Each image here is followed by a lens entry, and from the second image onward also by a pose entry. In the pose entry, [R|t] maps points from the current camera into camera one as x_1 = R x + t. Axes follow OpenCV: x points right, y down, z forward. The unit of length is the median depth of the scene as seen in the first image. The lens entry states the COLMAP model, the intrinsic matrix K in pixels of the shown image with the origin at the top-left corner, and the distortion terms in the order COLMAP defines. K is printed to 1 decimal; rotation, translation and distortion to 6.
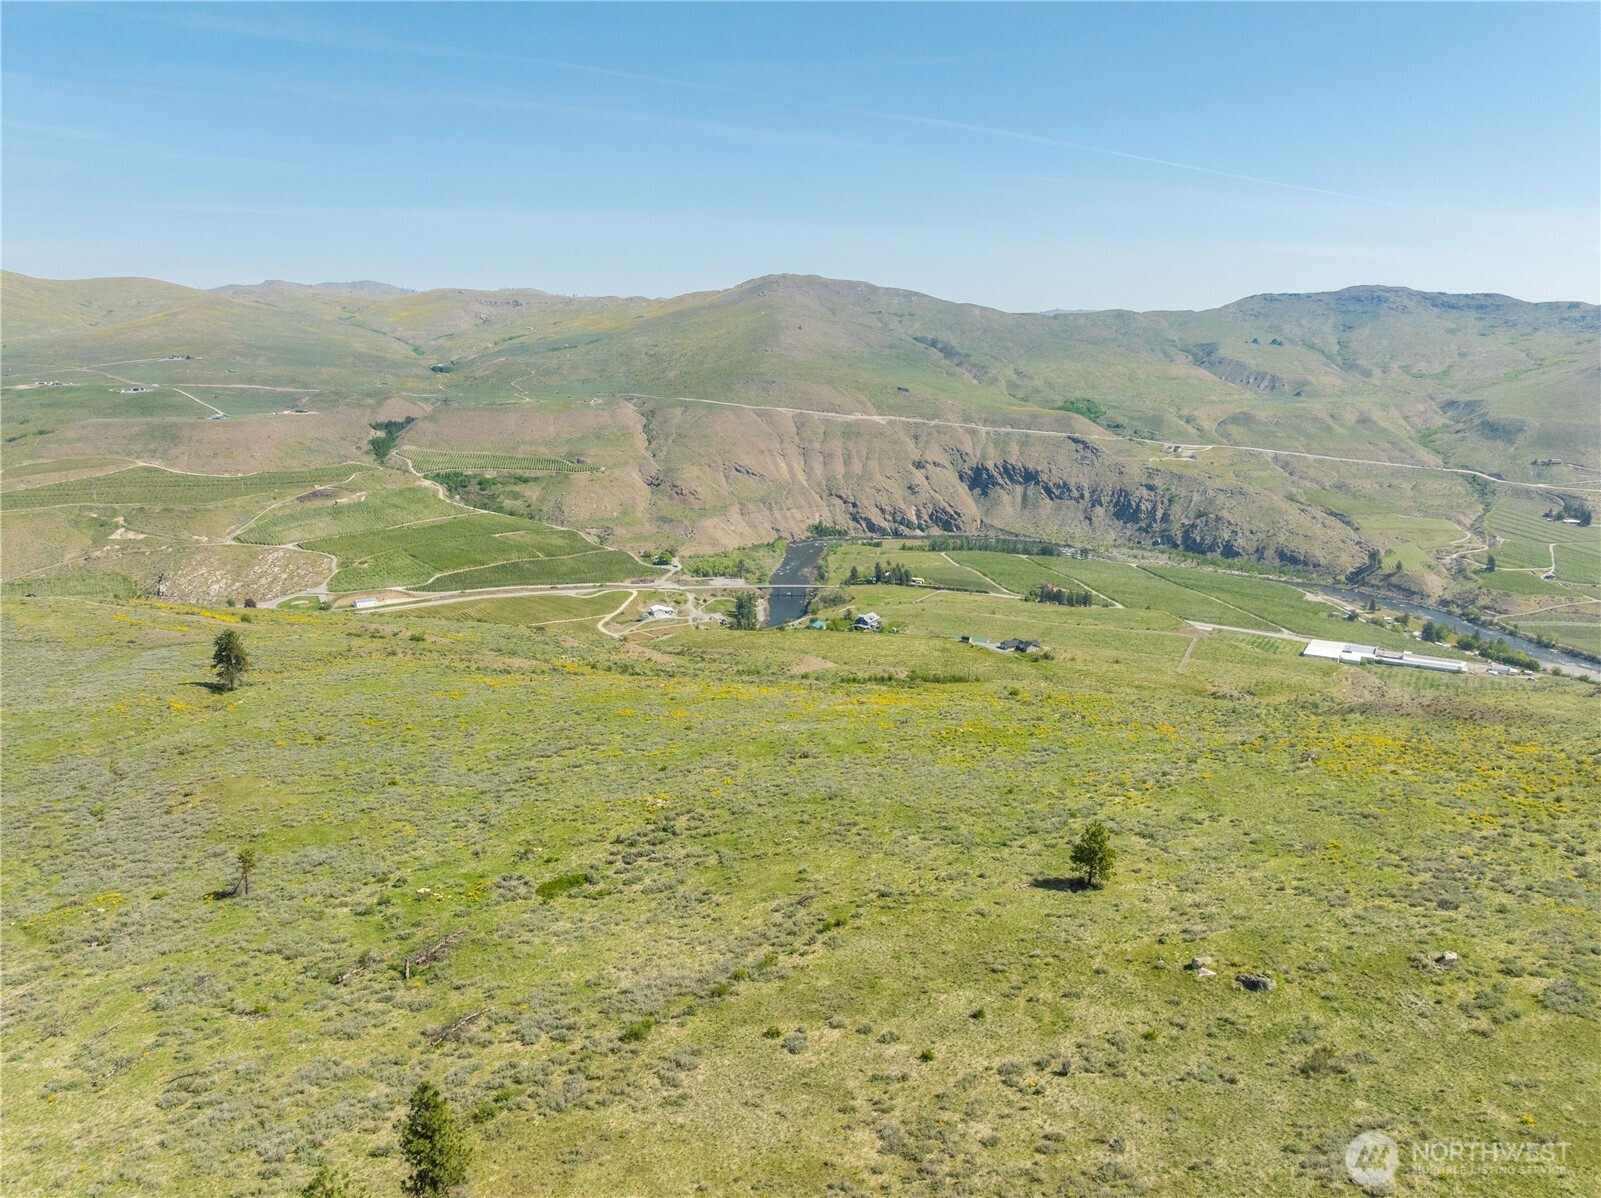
lens RADIAL K [[1124.4, 0, 799.8], [0, 1124.4, 606.6], [0, 0, 1]] dist [-0.040646, 0.004410]
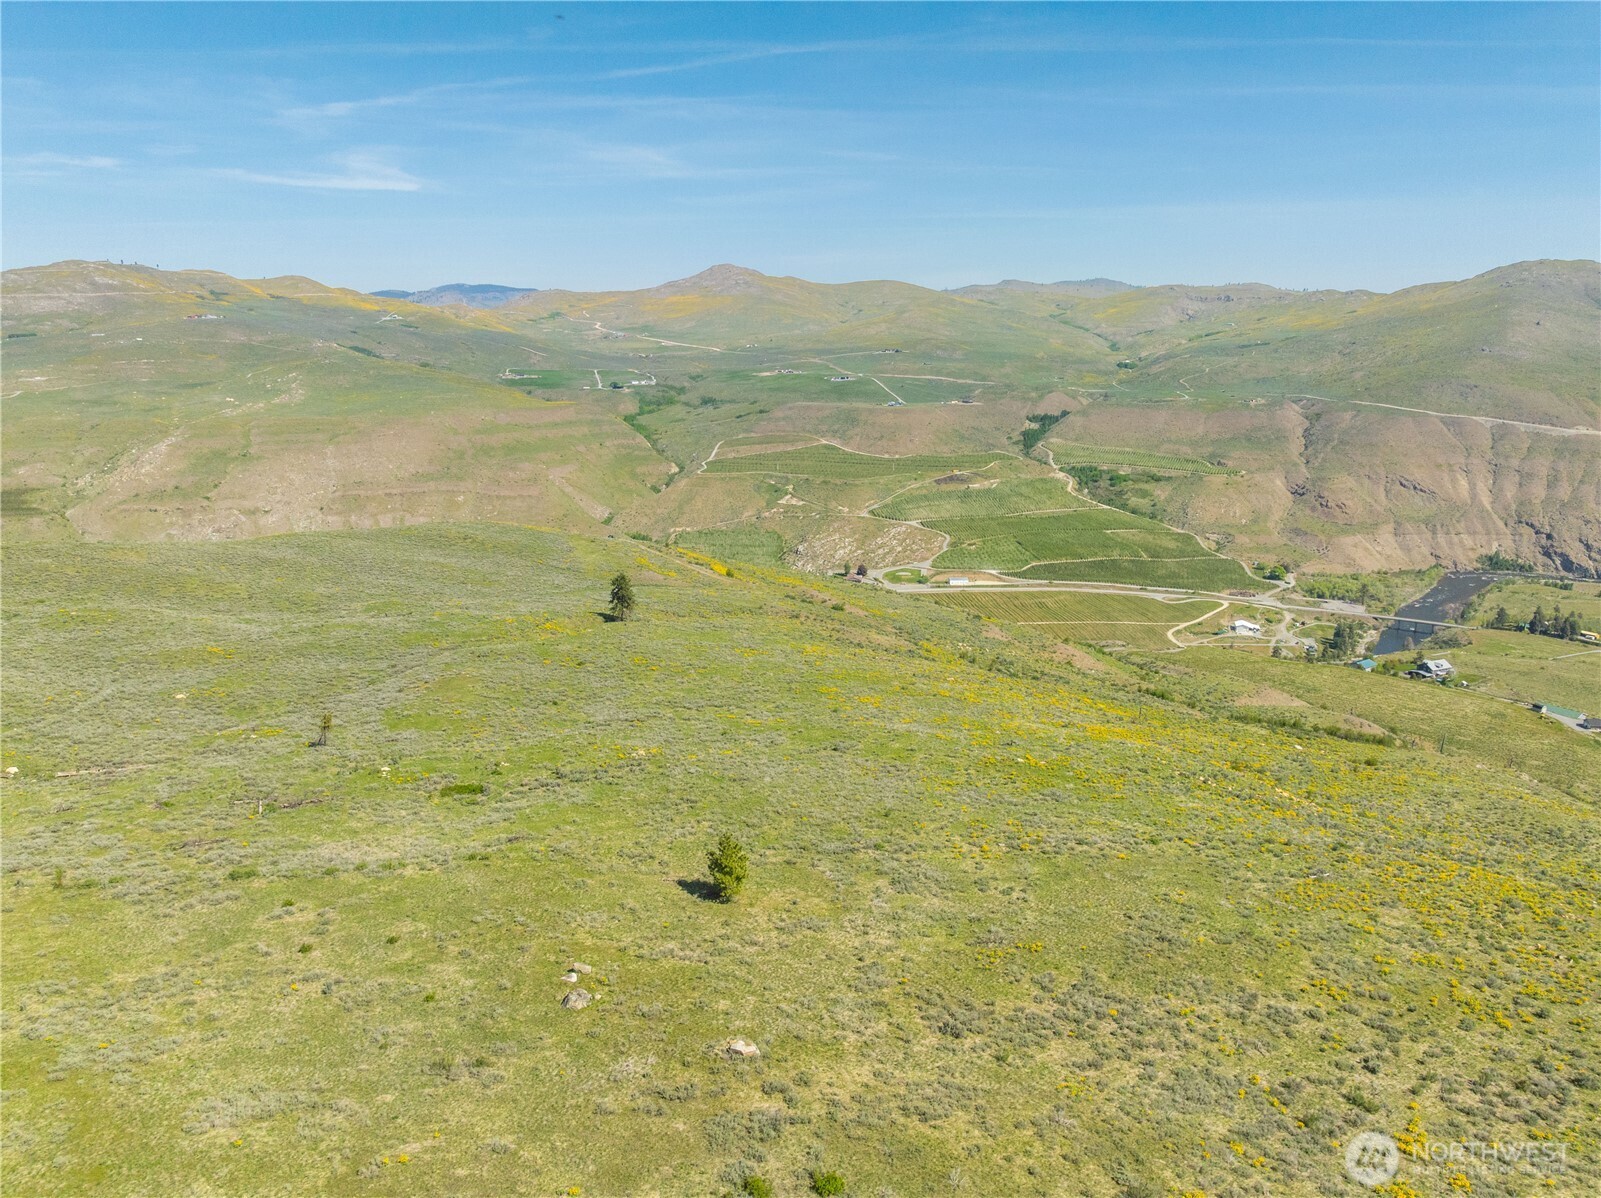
lens RADIAL K [[1124.4, 0, 801.8], [0, 1124.4, 600.2], [0, 0, 1]] dist [-0.040646, 0.004410]
pose [[0.814519, 0.125879, -0.566316, 0.072277], [-0.127089, 0.991181, 0.037527, -0.004667], [0.566045, 0.041406, 0.823334, 0.019564]]
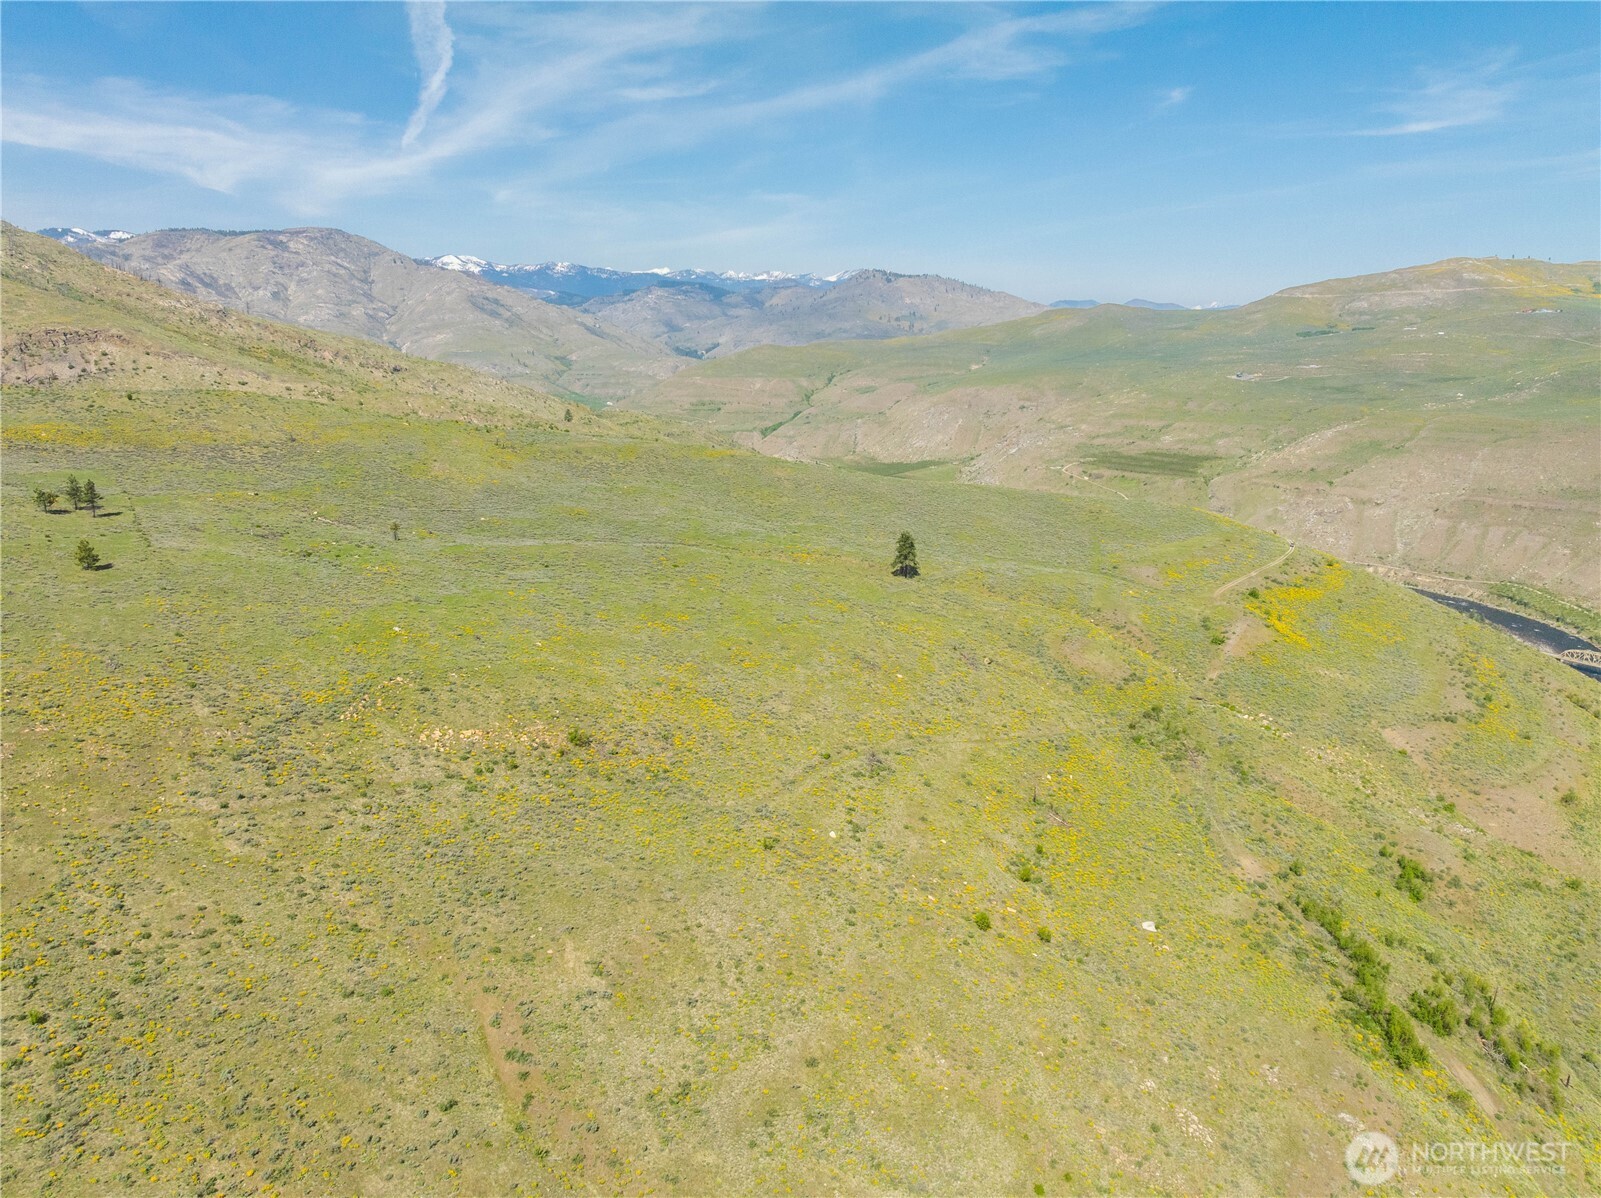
lens RADIAL K [[1124.4, 0, 800.8], [0, 1124.4, 598.7], [0, 0, 1]] dist [-0.040646, 0.004410]
pose [[-0.230085, 0.214836, -0.949161, 0.172537], [-0.218912, 0.938906, 0.265581, -0.049690], [0.948229, 0.268888, -0.168998, 0.234015]]
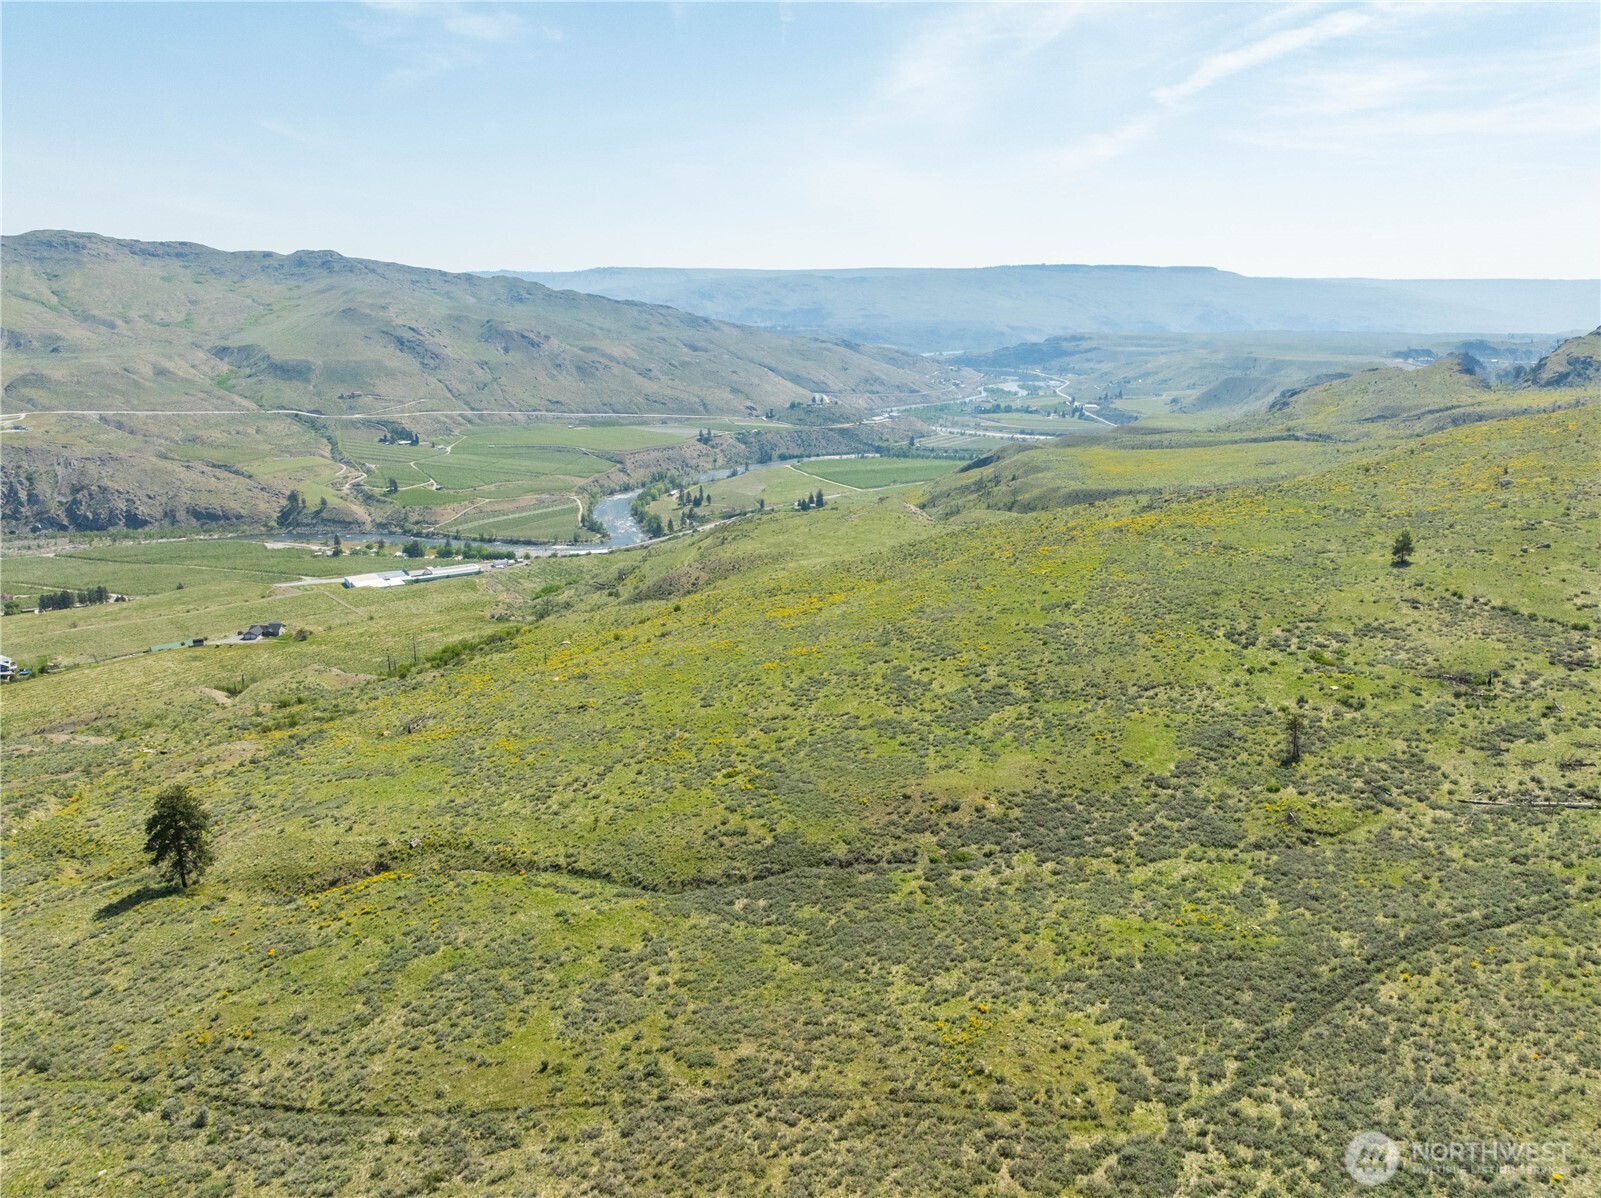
lens RADIAL K [[1124.4, 0, 804.4], [0, 1124.4, 601.3], [0, 0, 1]] dist [-0.040646, 0.004410]
pose [[0.437202, -0.237956, 0.867313, -0.174929], [0.203107, 0.965573, 0.162531, -0.020805], [-0.876129, 0.105099, 0.470481, 0.087620]]
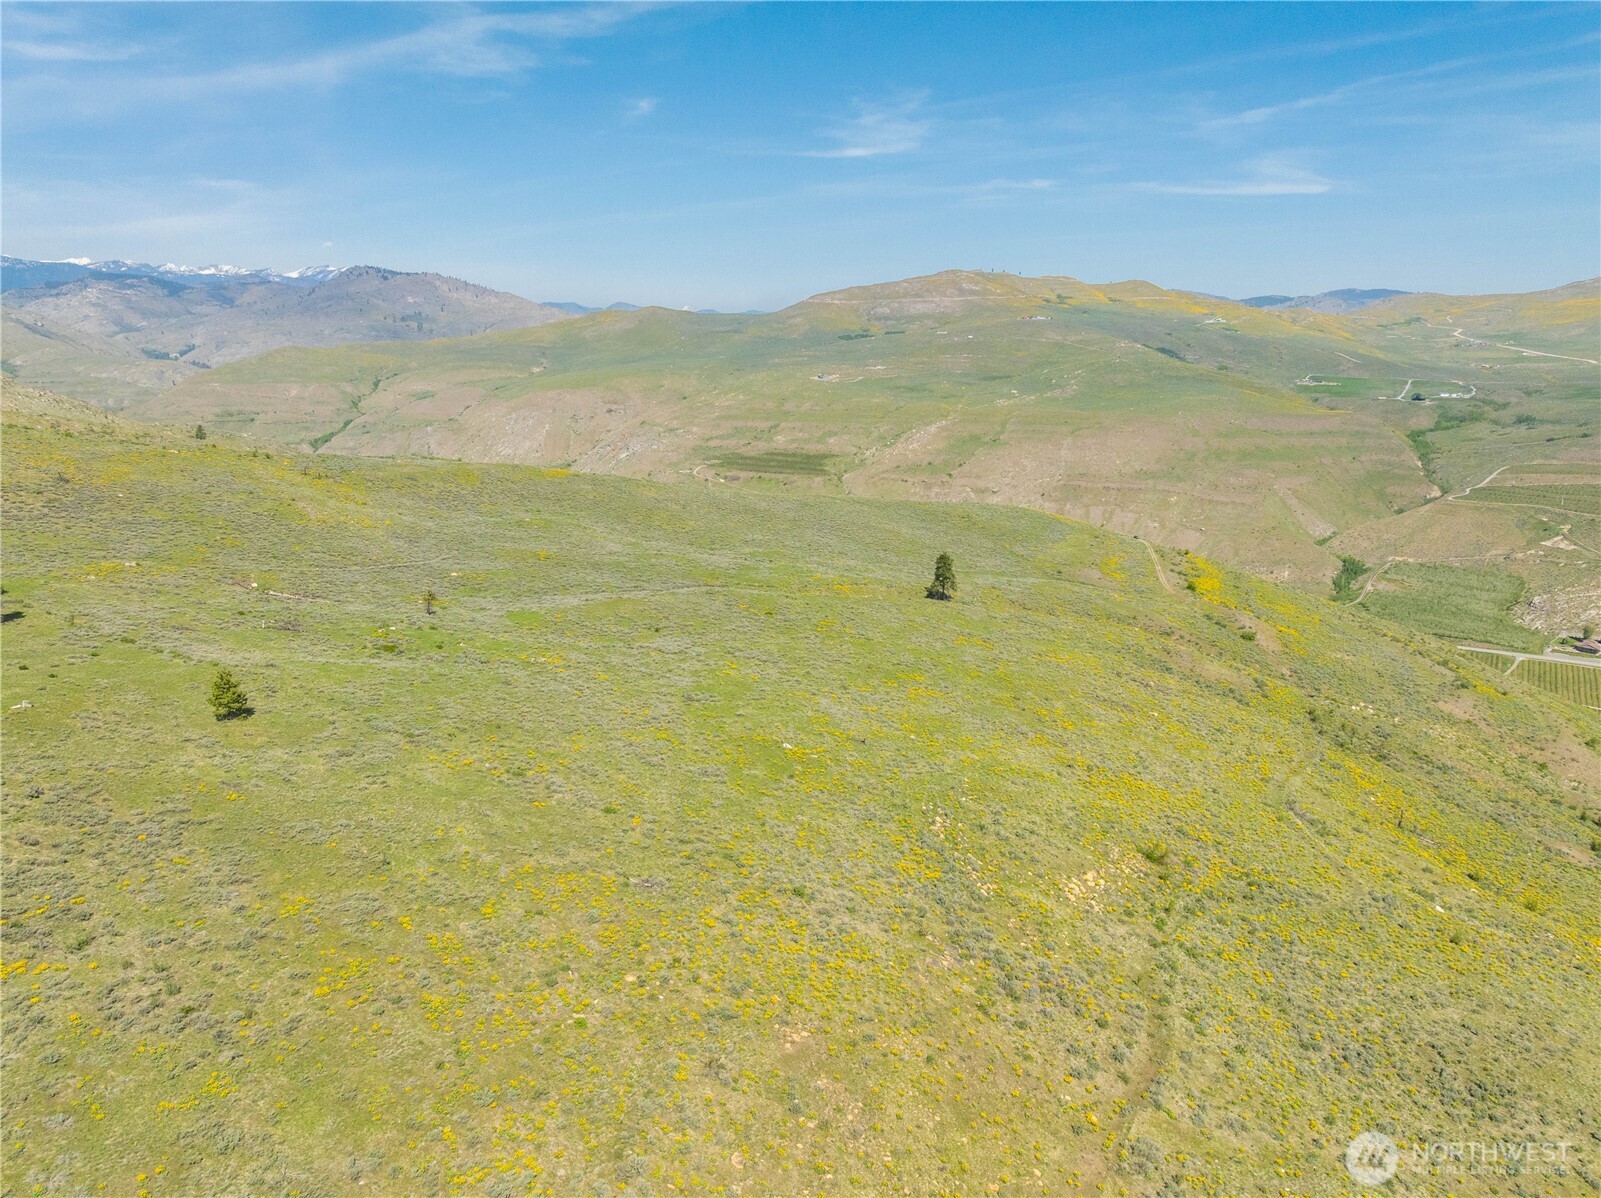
lens RADIAL K [[1124.4, 0, 805.0], [0, 1124.4, 598.3], [0, 0, 1]] dist [-0.040646, 0.004410]
pose [[0.213006, 0.213656, -0.953404, 0.137308], [-0.227487, 0.959825, 0.164271, -0.021291], [0.950199, 0.181896, 0.253053, 0.112143]]
